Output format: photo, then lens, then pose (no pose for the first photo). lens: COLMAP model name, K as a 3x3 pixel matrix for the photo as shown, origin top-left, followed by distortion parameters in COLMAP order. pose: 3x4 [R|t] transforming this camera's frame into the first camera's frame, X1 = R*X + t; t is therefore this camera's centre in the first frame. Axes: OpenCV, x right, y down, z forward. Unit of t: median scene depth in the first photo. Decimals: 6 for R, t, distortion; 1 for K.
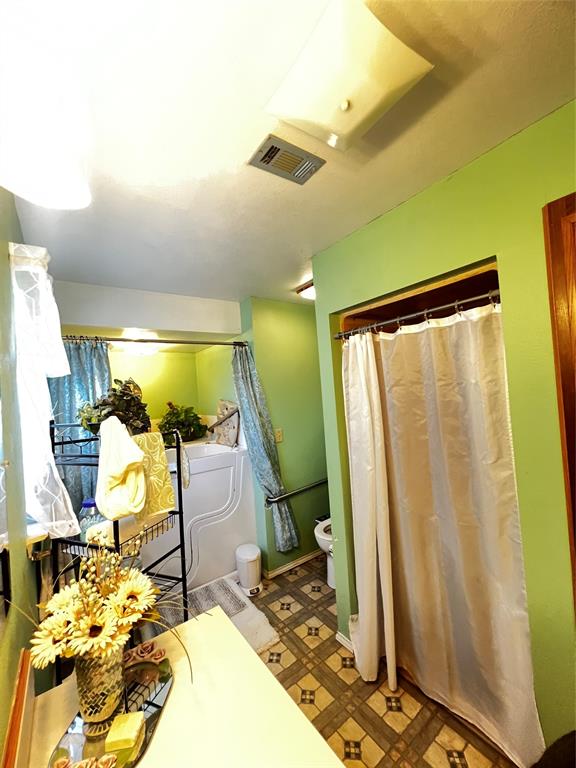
lens RADIAL K [[307.2, 0, 288.3], [0, 307.2, 385.8], [0, 0, 1]] dist [0.000883, 0.000055]
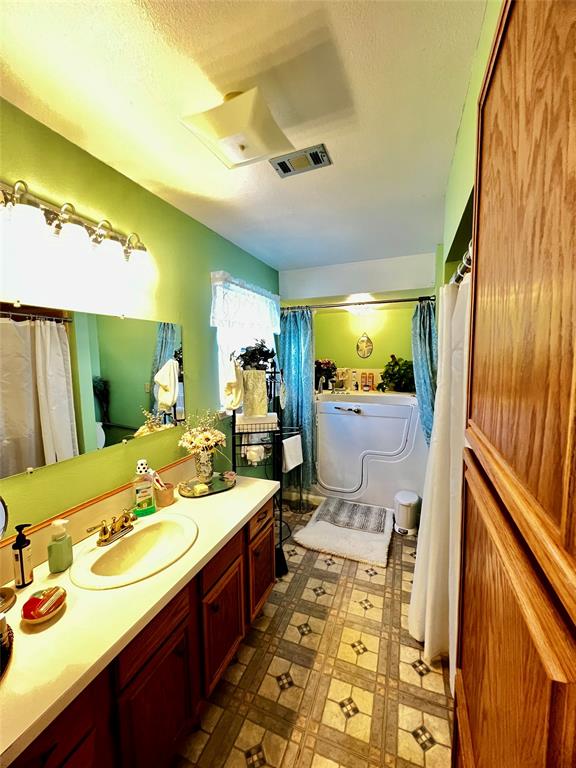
lens RADIAL K [[307.2, 0, 286.0], [0, 307.2, 383.7], [0, 0, 1]] dist [0.000883, 0.000055]
pose [[0.524426, 0.131466, -0.841245, 0.526986], [-0.015428, 0.989313, 0.144988, -0.004787], [0.851316, -0.063057, 0.520850, 0.110038]]
